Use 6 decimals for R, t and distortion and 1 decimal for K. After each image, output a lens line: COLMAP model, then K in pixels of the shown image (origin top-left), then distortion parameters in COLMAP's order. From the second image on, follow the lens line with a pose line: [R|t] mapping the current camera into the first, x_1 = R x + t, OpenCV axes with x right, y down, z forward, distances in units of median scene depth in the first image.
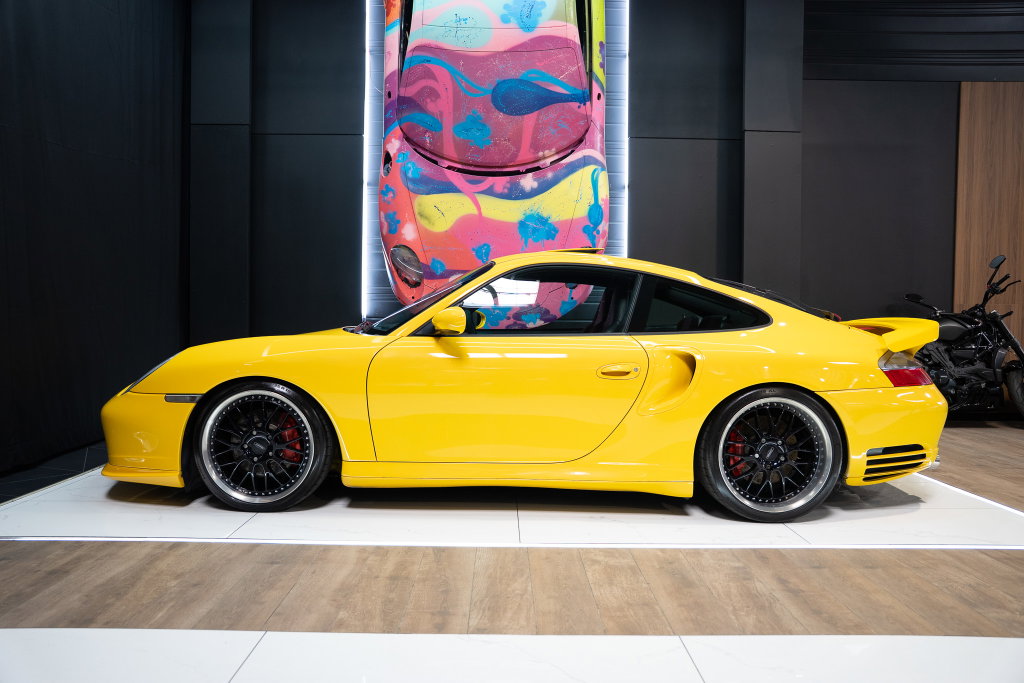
lens RADIAL K [[792.7, 0, 512.0], [0, 792.7, 341.5], [0, 0, 1]] dist [-0.035618, 0.001886]
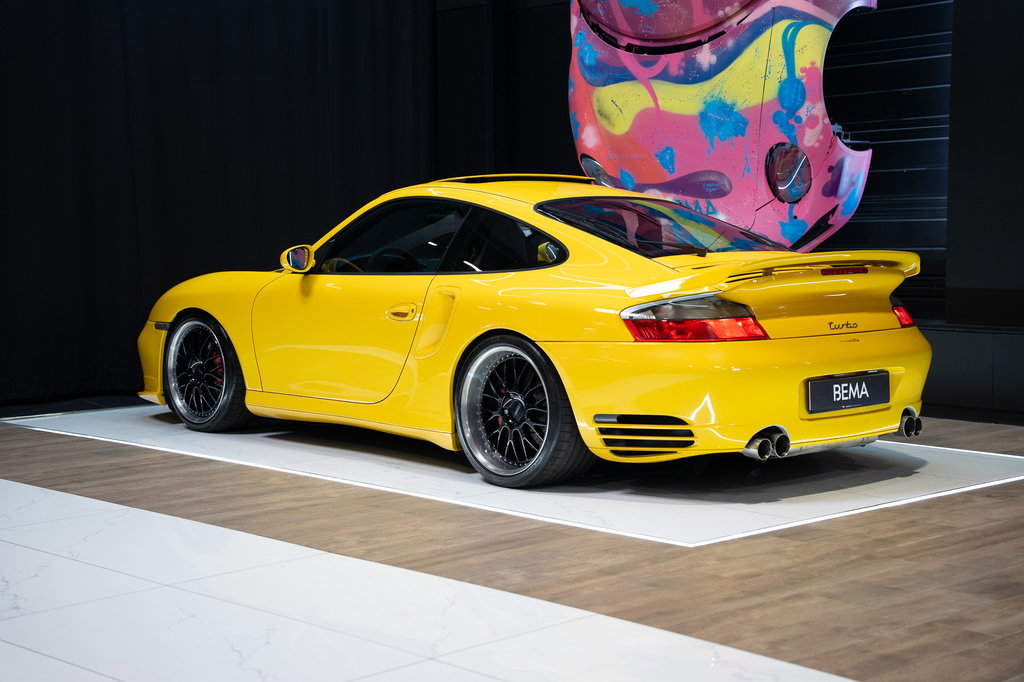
lens RADIAL K [[1592.3, 0, 512.0], [0, 1592.3, 341.0], [0, 0, 1]] dist [0.350602, -0.000370]
pose [[0.687901, 0.039980, -0.724703, 0.977367], [-0.010623, 0.998929, 0.045025, -0.009453], [0.725727, -0.023275, 0.687589, -0.135416]]
